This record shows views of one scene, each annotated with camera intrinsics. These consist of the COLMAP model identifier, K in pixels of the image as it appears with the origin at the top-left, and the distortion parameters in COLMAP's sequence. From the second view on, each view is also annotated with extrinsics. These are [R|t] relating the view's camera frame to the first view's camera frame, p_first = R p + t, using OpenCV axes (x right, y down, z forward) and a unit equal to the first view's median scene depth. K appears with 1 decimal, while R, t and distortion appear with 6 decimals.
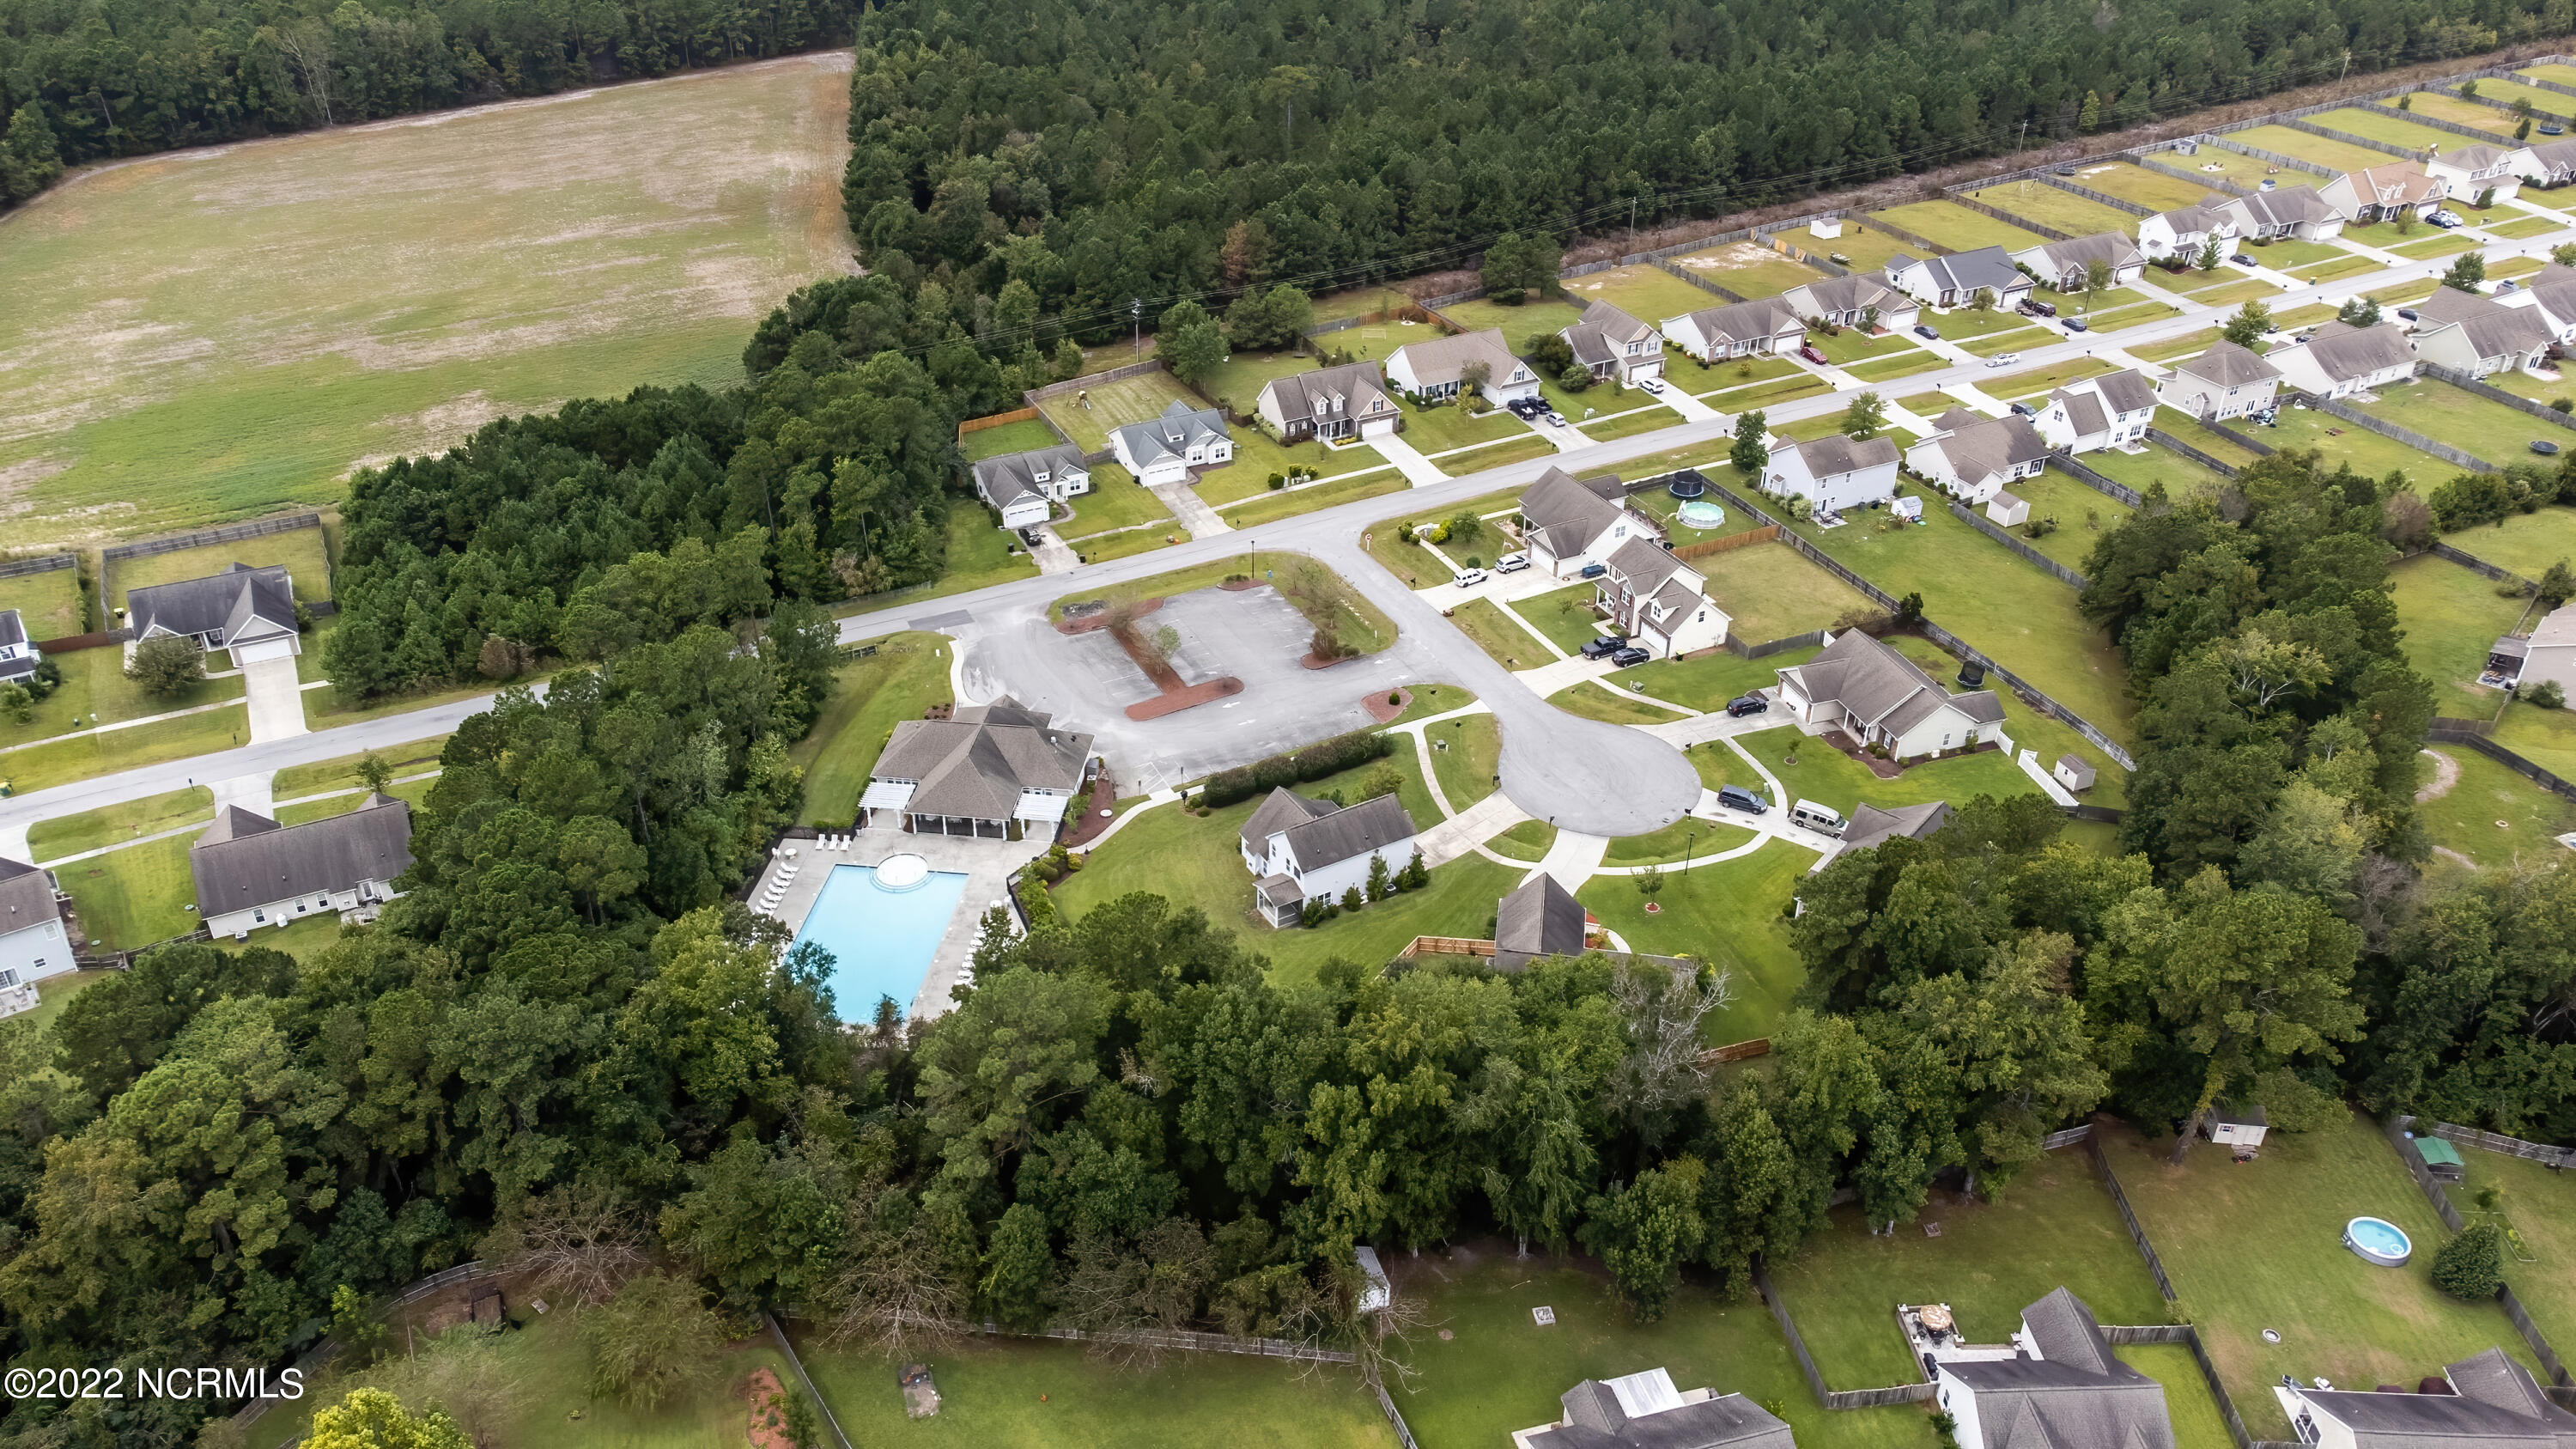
lens RADIAL K [[1934.7, 0, 1281.5], [0, 1934.7, 736.6], [0, 0, 1]] dist [0.044973, 0.012608]
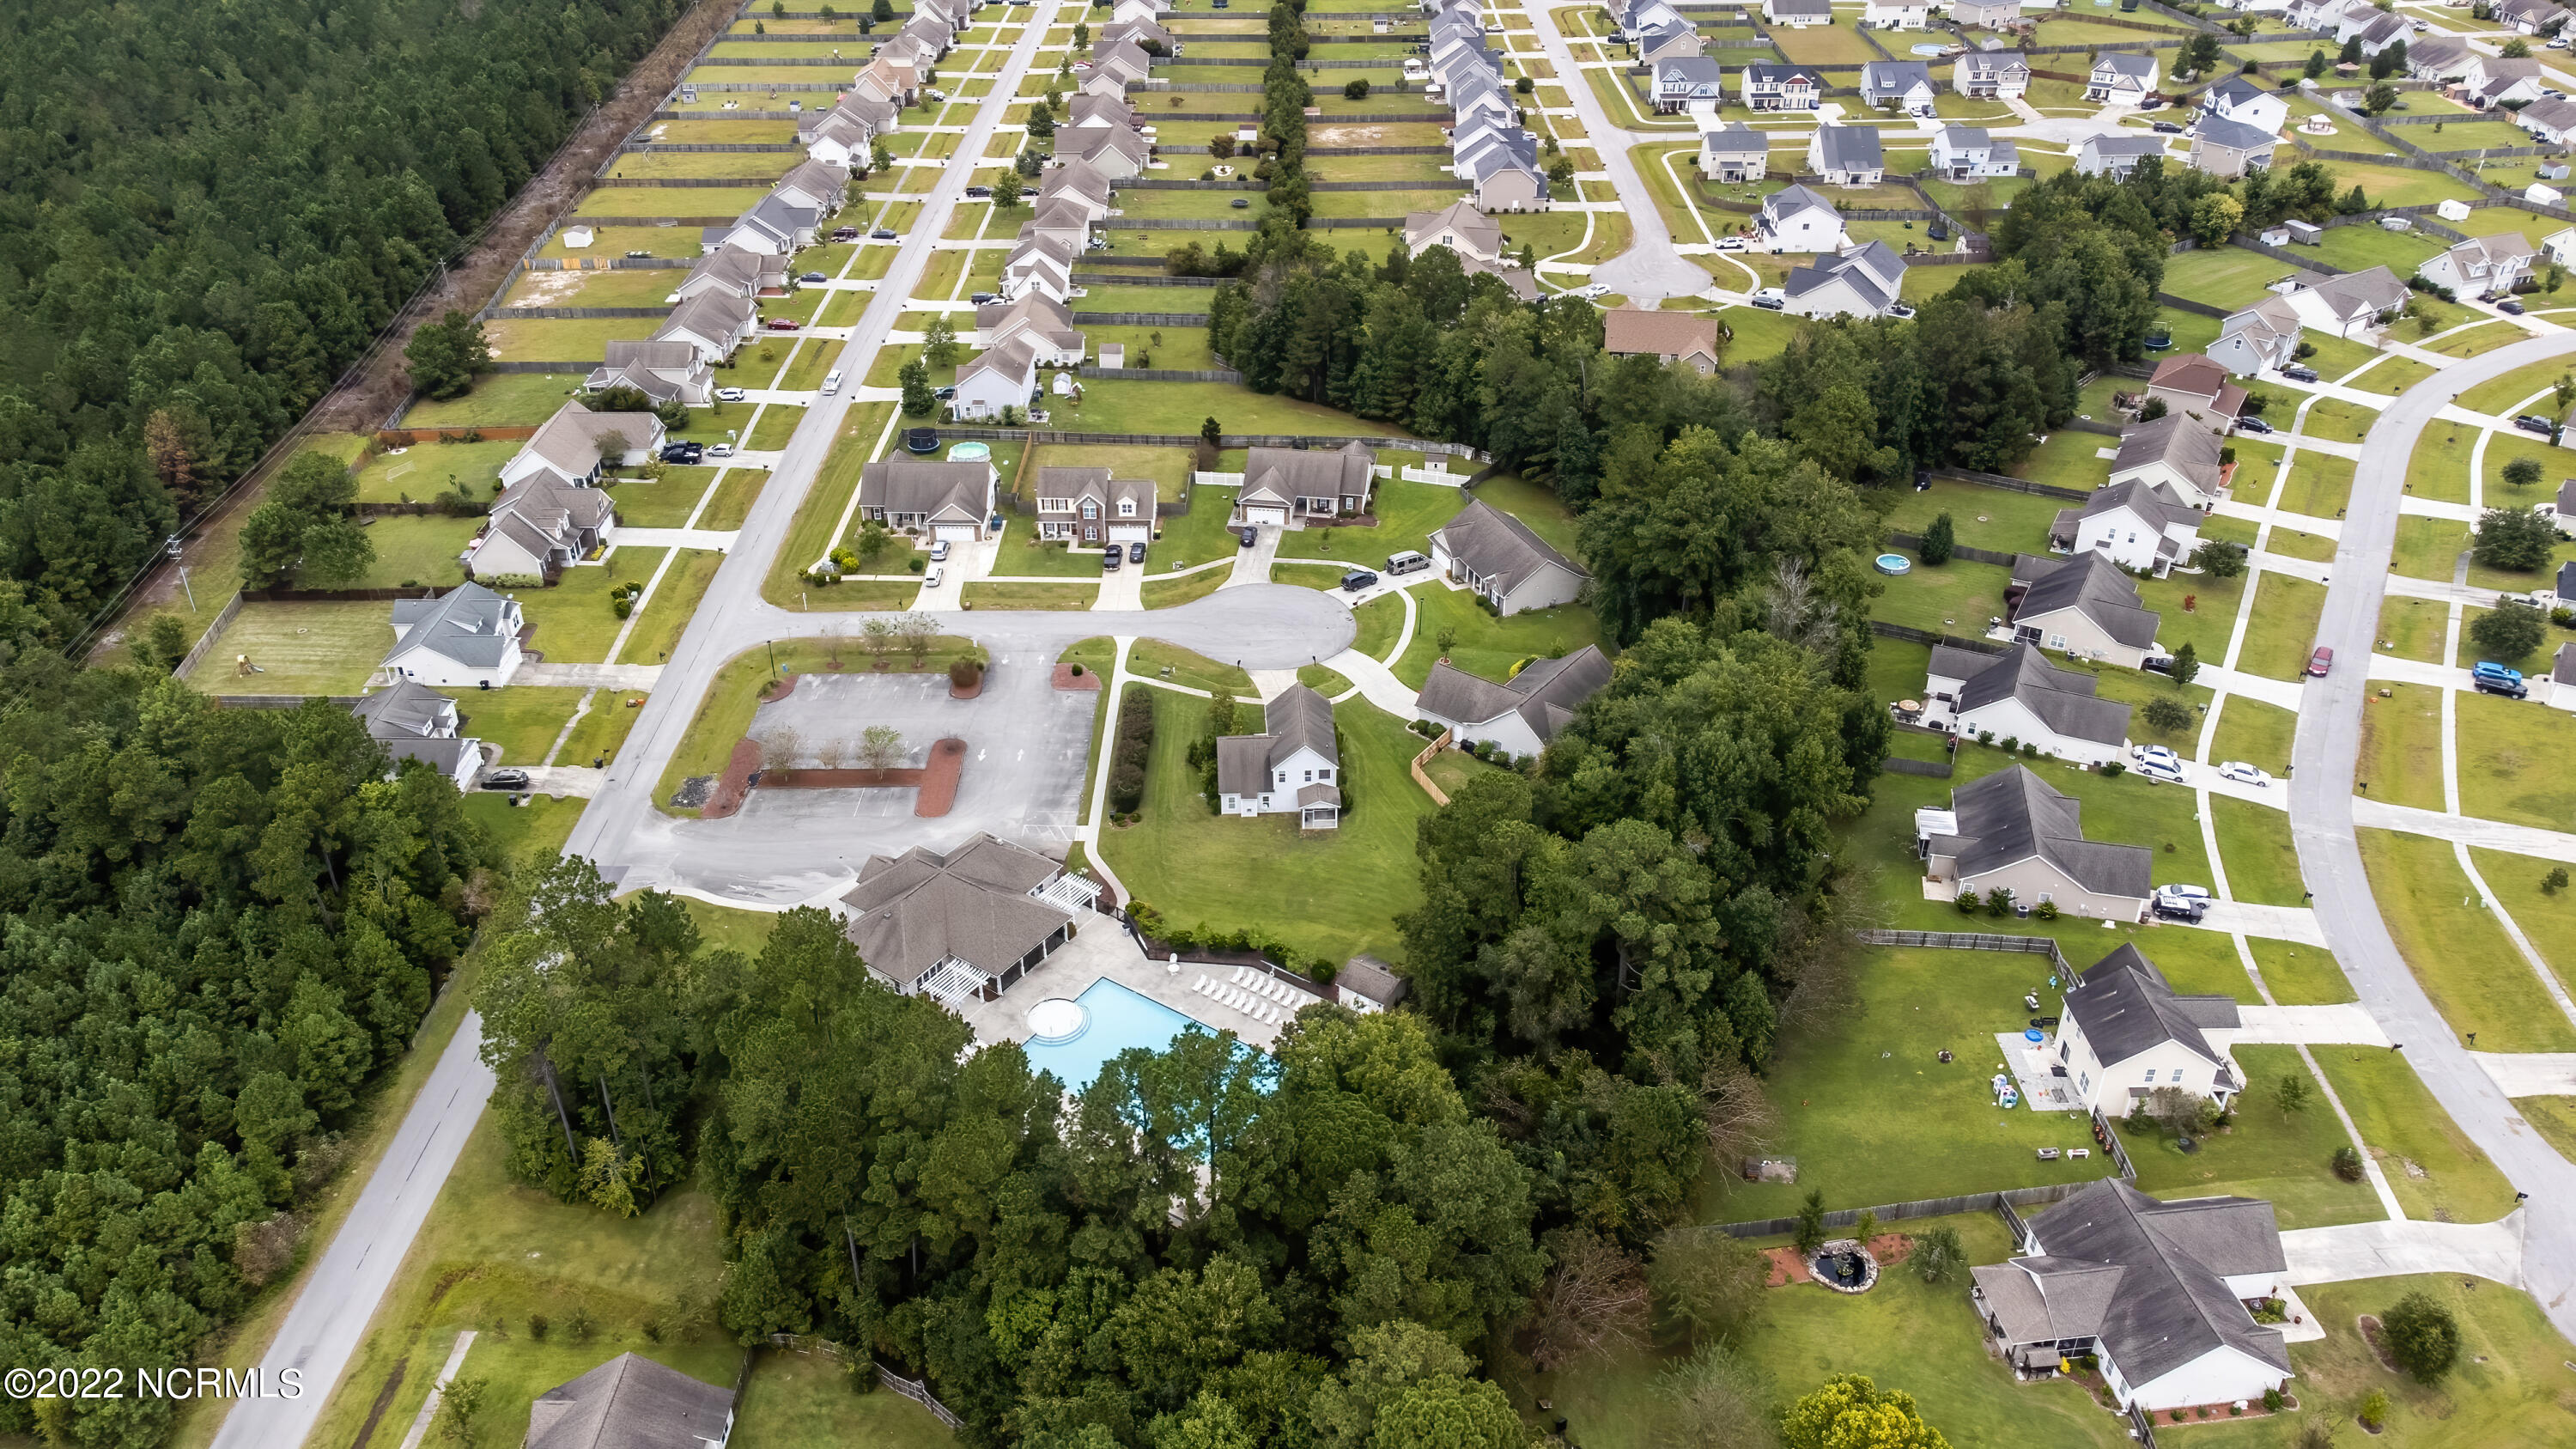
lens RADIAL K [[1934.7, 0, 1281.5], [0, 1934.7, 736.6], [0, 0, 1]] dist [0.044973, 0.012608]
pose [[0.447568, -0.480717, 0.754052, -0.591648], [0.480867, 0.840311, 0.250289, -0.168282], [-0.753956, 0.250577, 0.607257, 0.258088]]
